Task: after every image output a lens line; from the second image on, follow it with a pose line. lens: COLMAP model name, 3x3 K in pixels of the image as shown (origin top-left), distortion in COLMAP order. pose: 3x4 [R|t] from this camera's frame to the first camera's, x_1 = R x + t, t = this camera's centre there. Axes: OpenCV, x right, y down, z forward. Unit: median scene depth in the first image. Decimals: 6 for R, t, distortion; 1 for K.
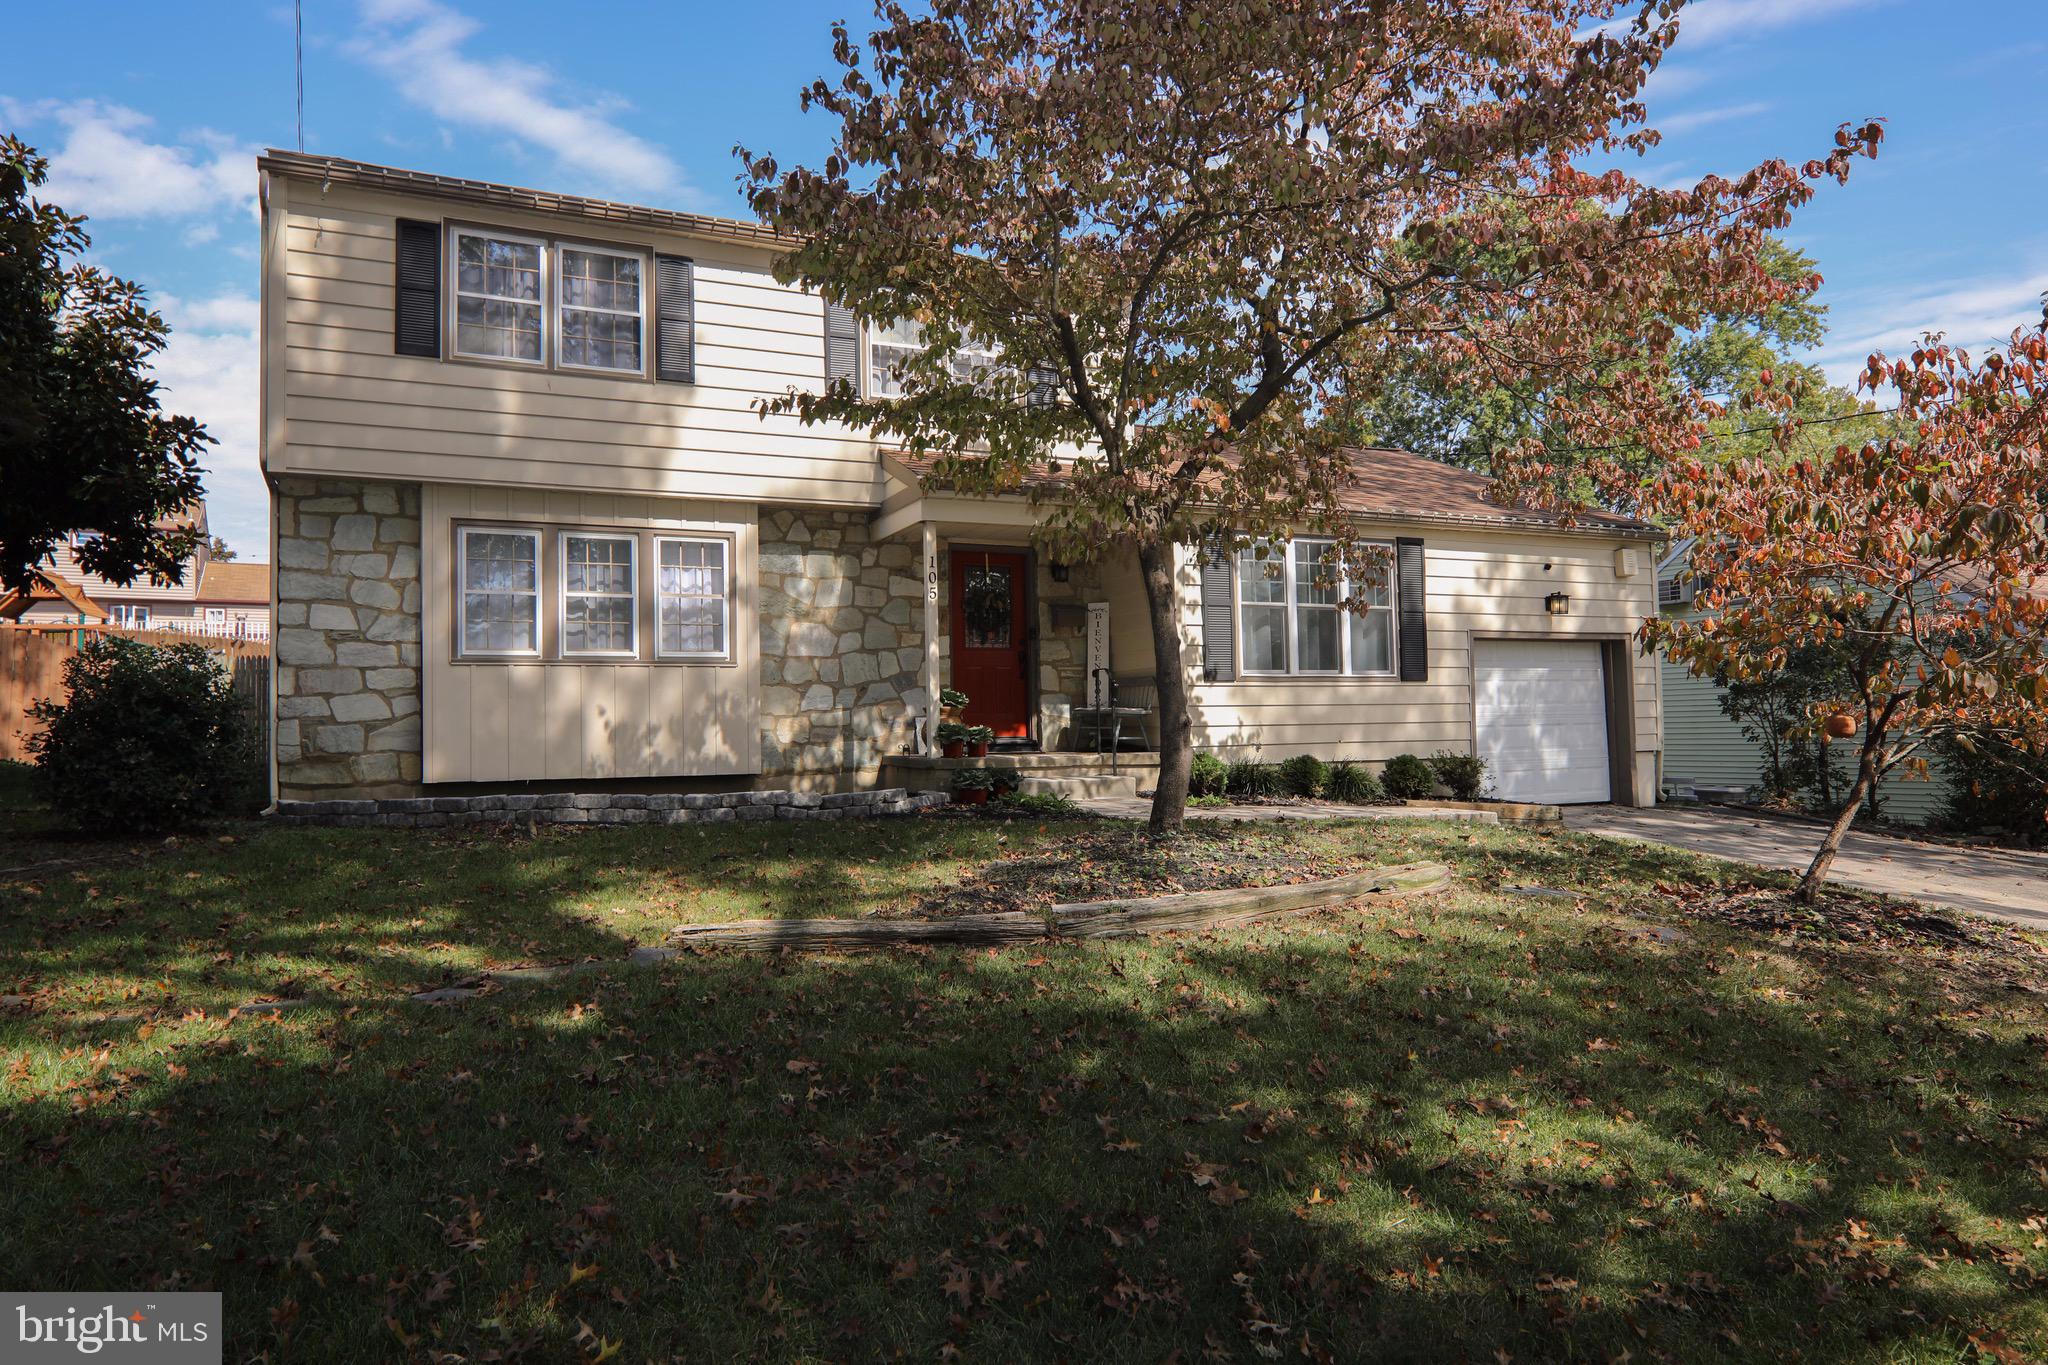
lens RADIAL K [[1271.8, 0, 1026.4], [0, 1271.8, 672.0], [0, 0, 1]] dist [0.001993, 0.000181]
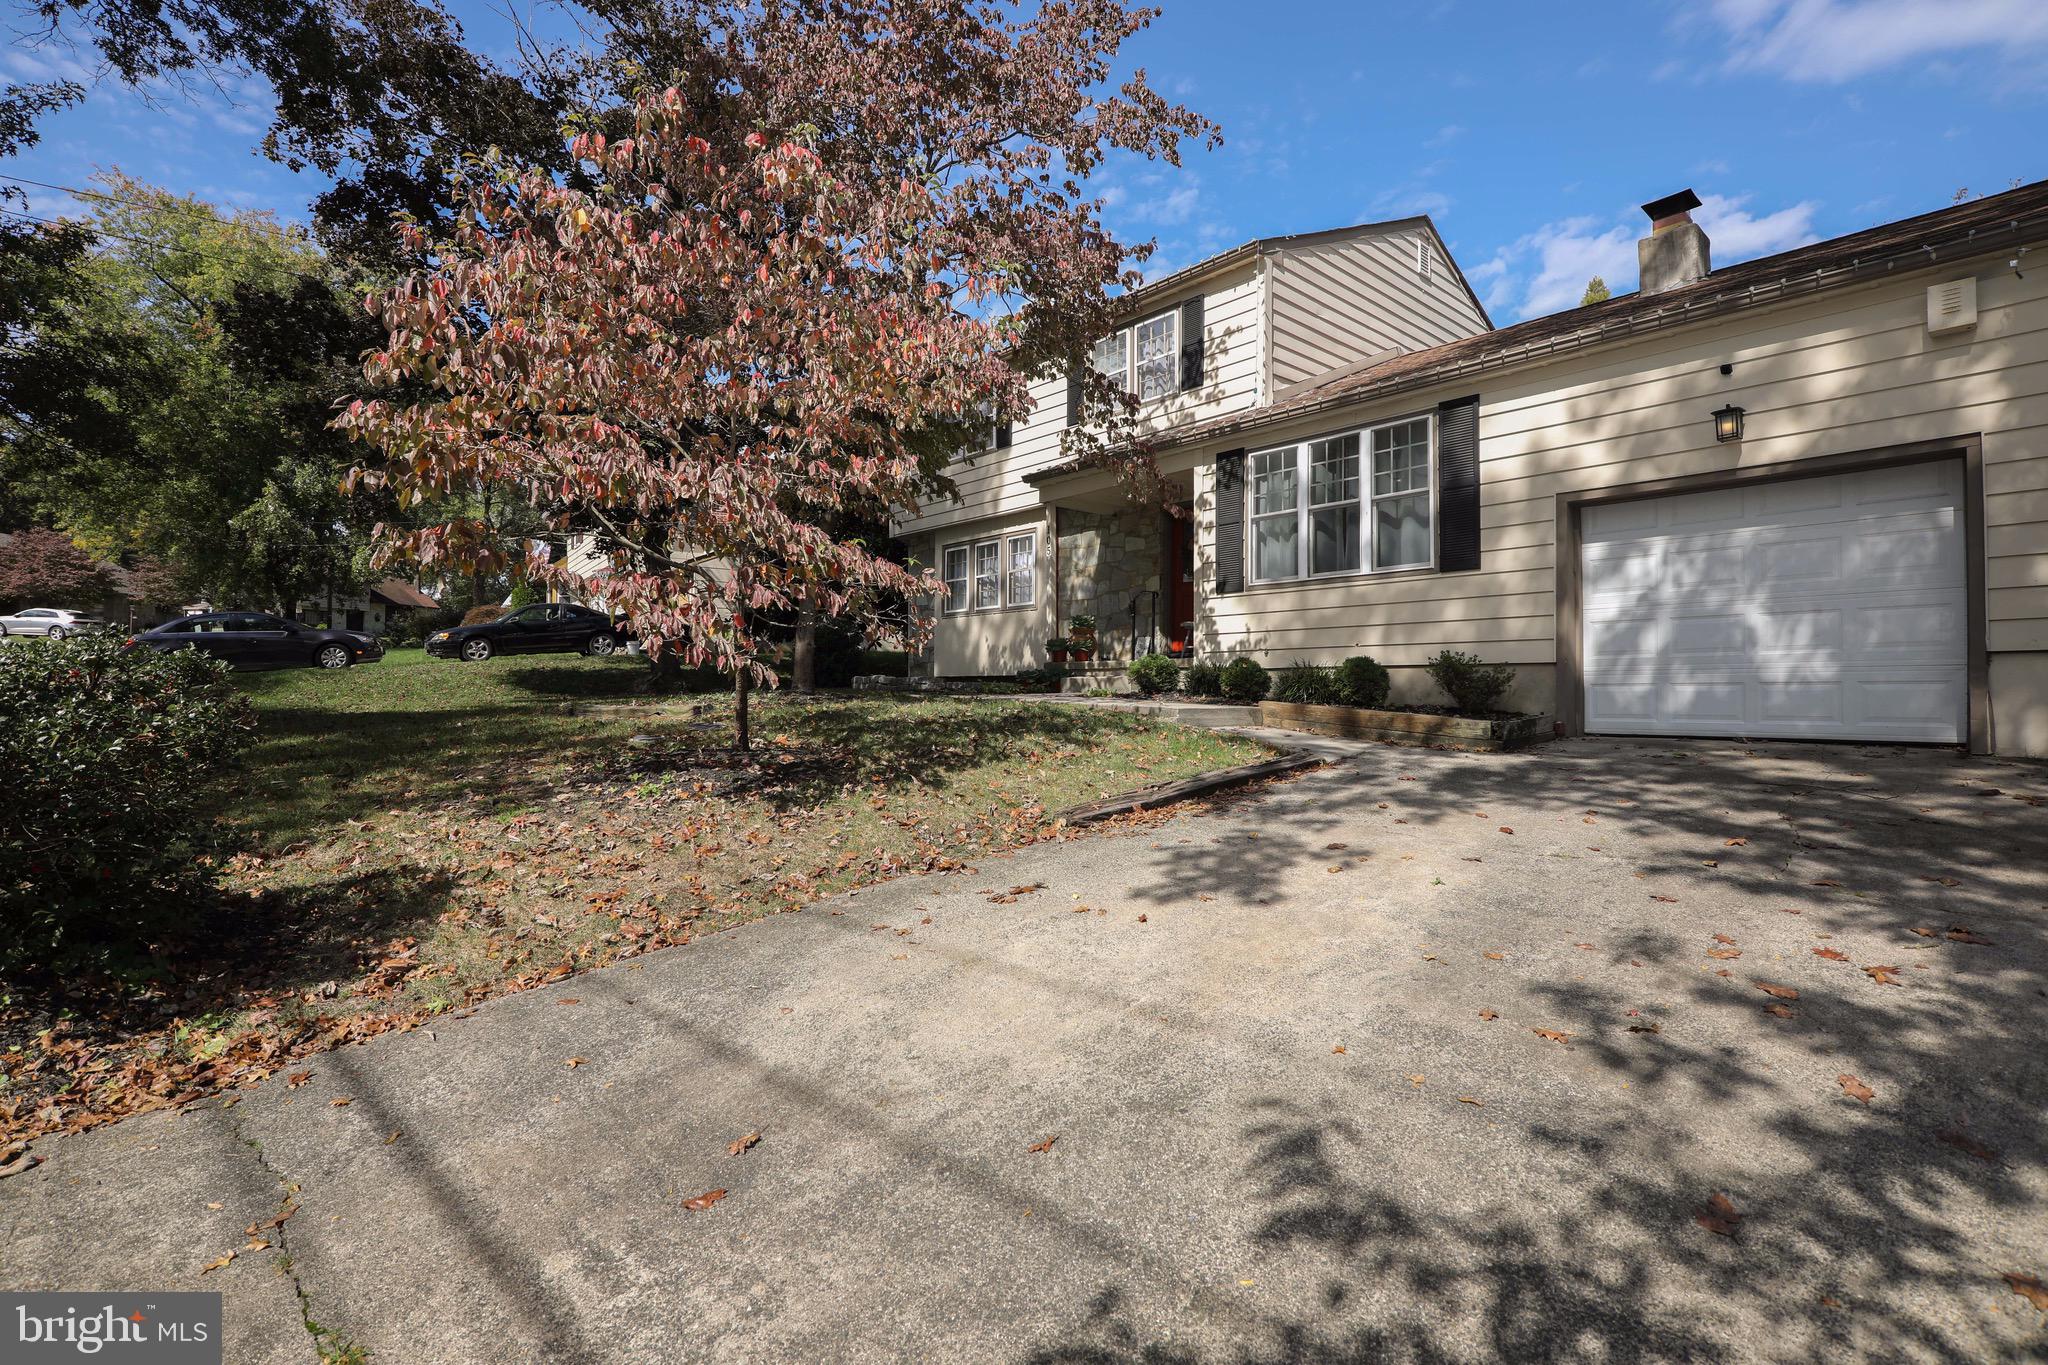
lens RADIAL K [[922.2, 0, 1018.9], [0, 922.2, 684.6], [0, 0, 1]] dist [-0.017260, 0.000144]
pose [[0.306002, 0.008200, -0.951996, 0.861111], [0.036516, 0.999126, 0.020343, 0.064546], [0.951330, -0.040988, 0.305435, 0.584724]]
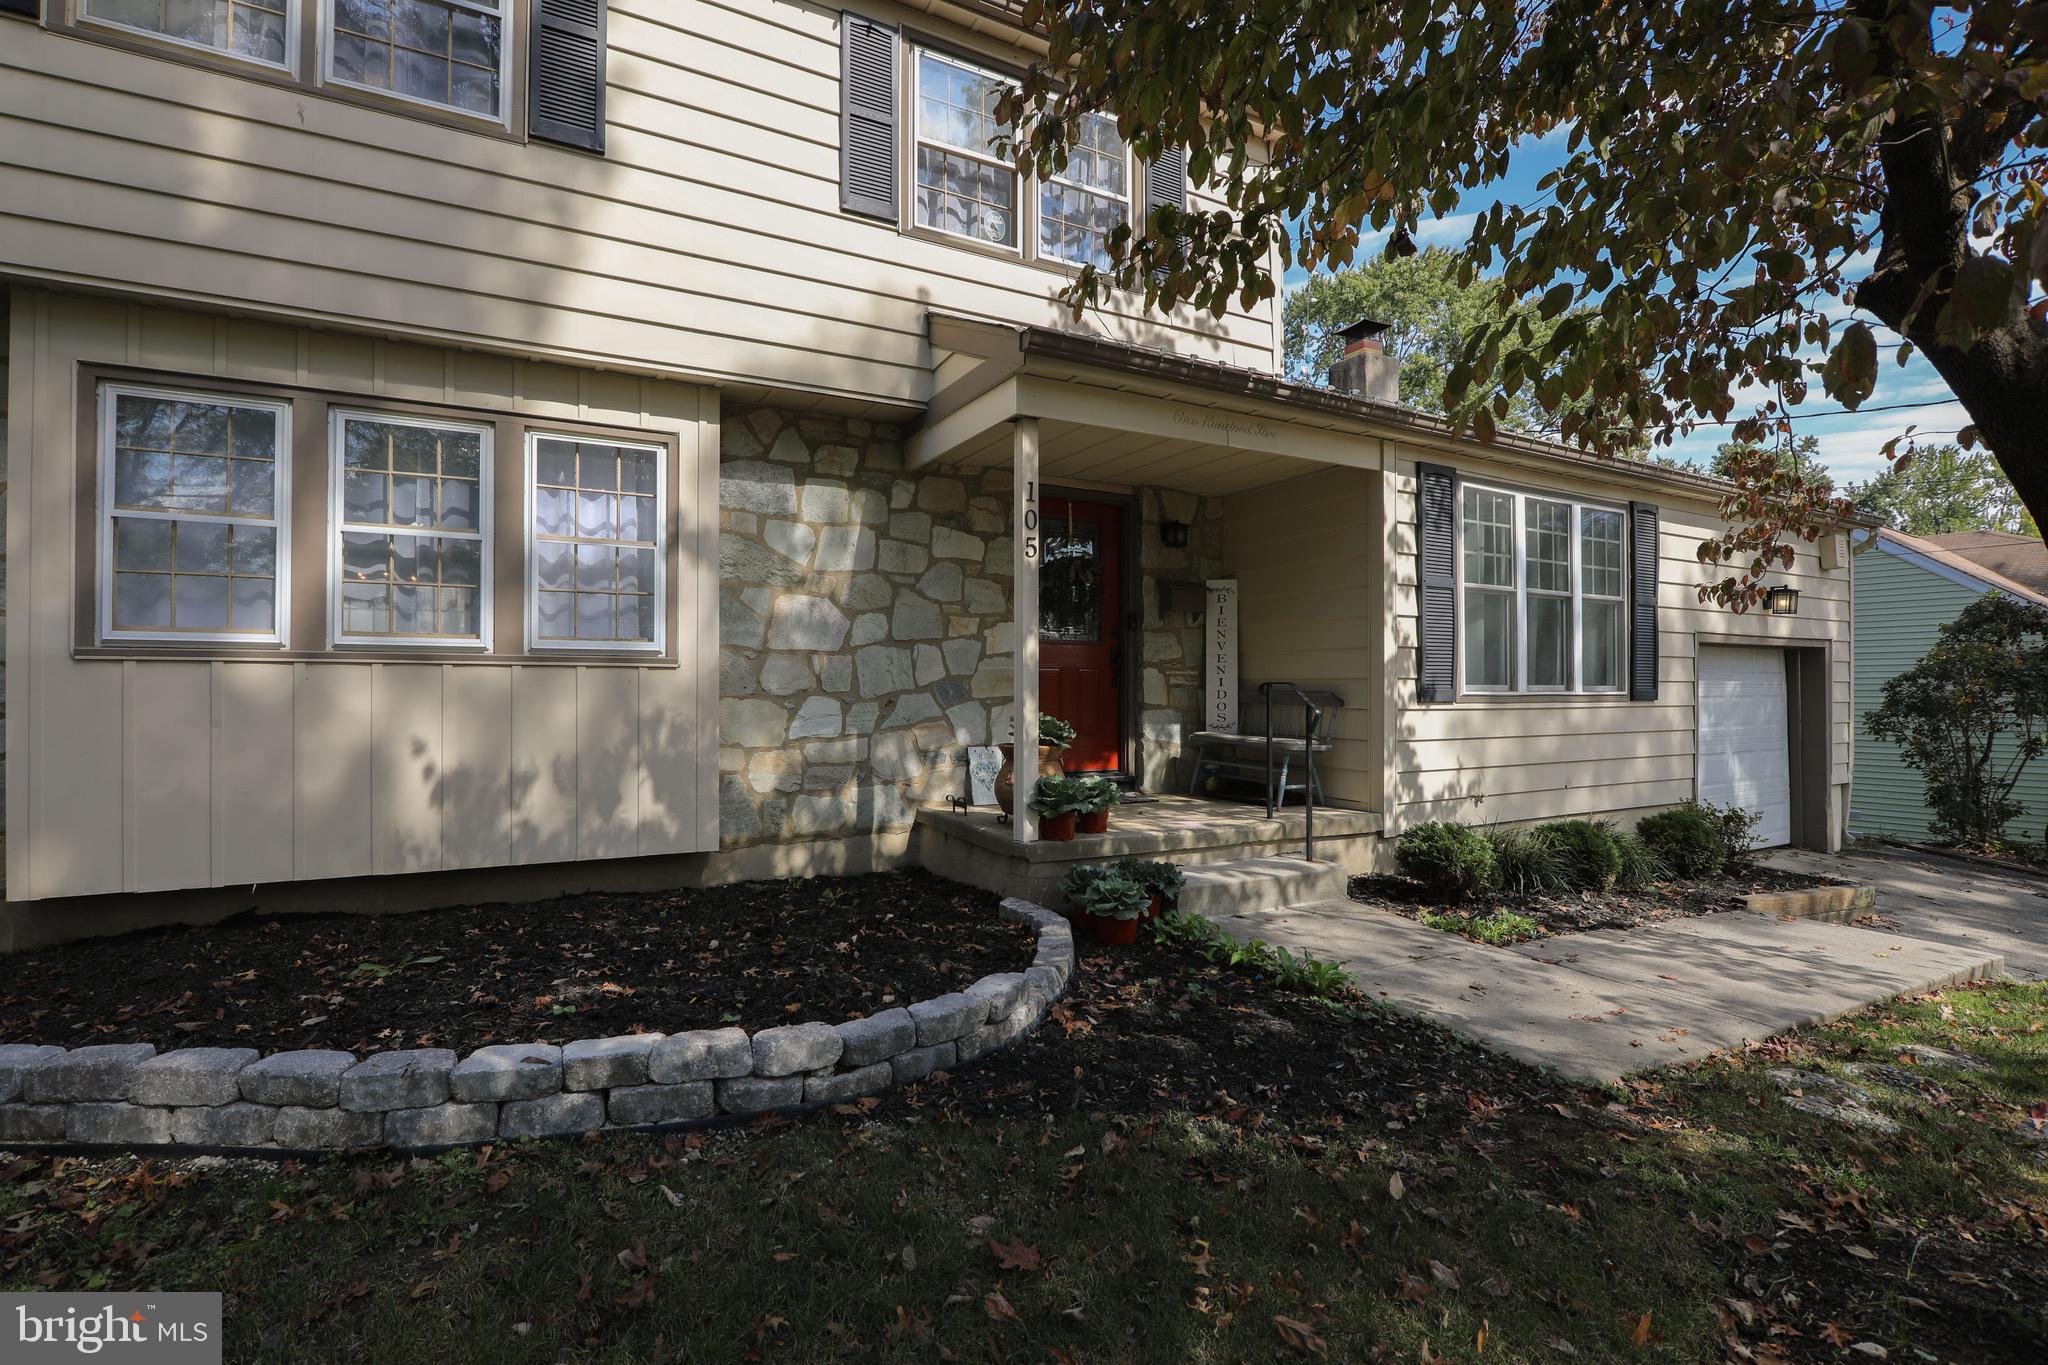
lens RADIAL K [[922.2, 0, 1018.9], [0, 922.2, 684.6], [0, 0, 1]] dist [-0.017260, 0.000144]
pose [[0.997477, 0.021353, 0.067701, -0.097046], [-0.024460, 0.998669, 0.045406, -0.018509], [-0.066642, -0.046947, 0.996672, 0.544758]]
